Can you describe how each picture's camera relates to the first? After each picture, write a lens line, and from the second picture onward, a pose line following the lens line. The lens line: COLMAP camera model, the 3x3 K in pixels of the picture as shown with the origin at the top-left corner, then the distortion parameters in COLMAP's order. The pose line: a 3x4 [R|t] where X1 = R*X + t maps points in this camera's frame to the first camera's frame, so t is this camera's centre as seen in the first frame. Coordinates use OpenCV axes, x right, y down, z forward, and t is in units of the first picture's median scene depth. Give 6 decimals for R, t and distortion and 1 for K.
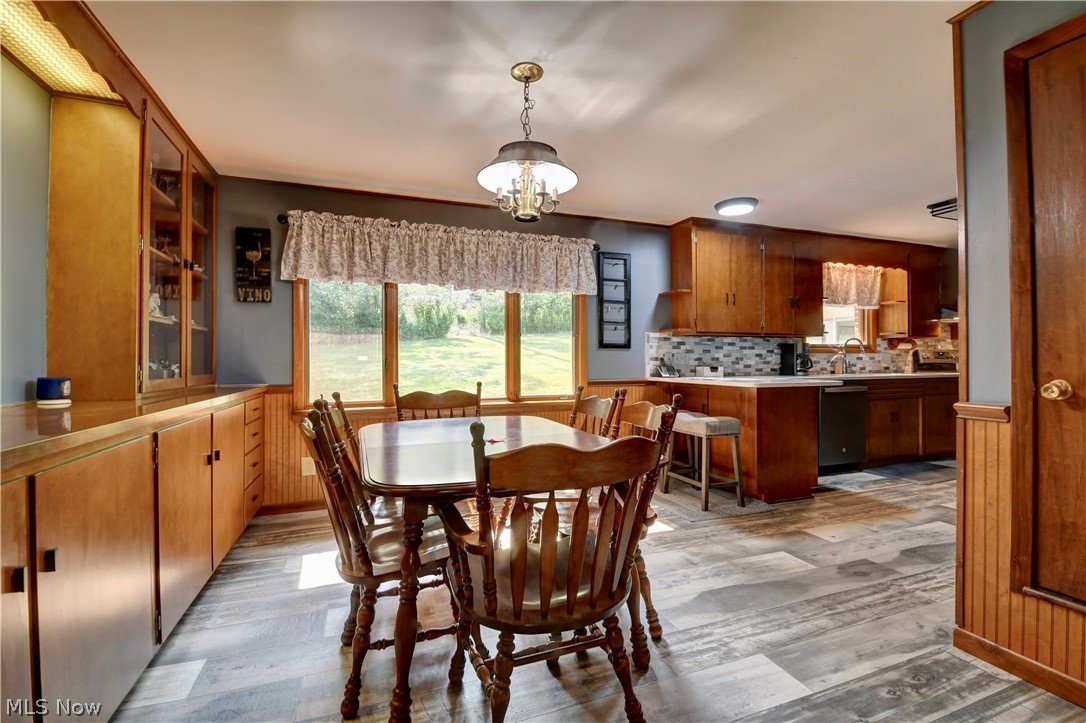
lens RADIAL K [[476.1, 0, 532.1], [0, 476.1, 356.6], [0, 0, 1]] dist [-0.015267, -0.004859]
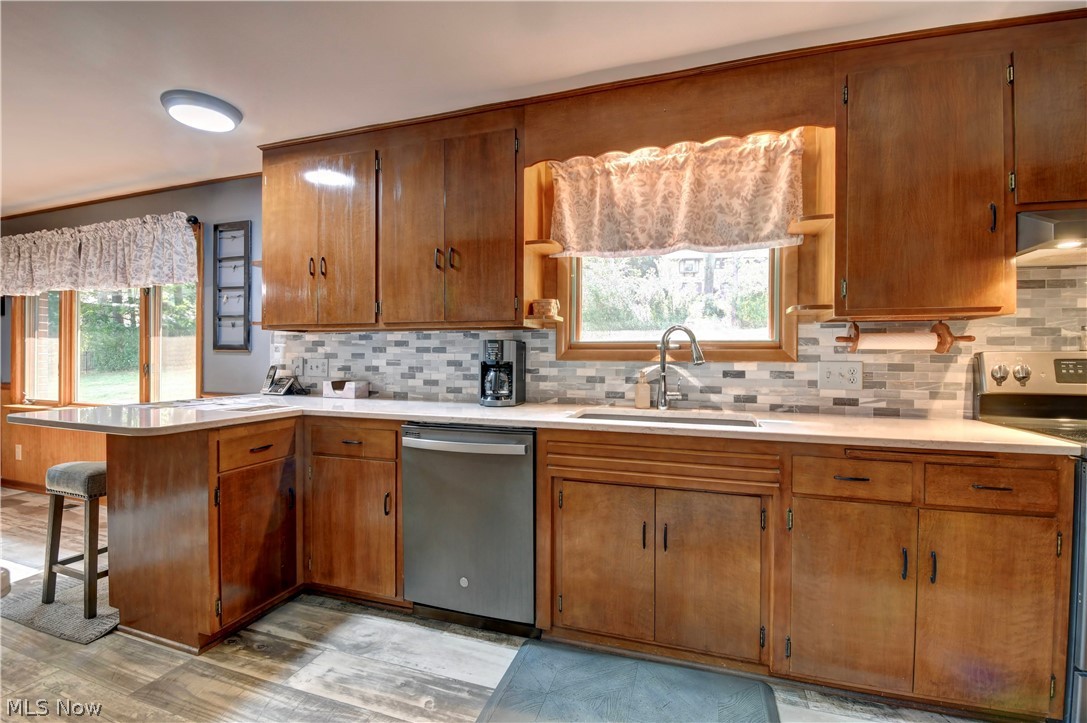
lens RADIAL K [[476.6, 0, 544.9], [0, 476.6, 355.4], [0, 0, 1]] dist [-0.015267, -0.004859]
pose [[0.794071, 0.007522, -0.607778, 0.925210], [-0.003757, 0.999965, 0.007468, -0.016867], [0.607813, -0.003646, 0.794072, 0.649892]]
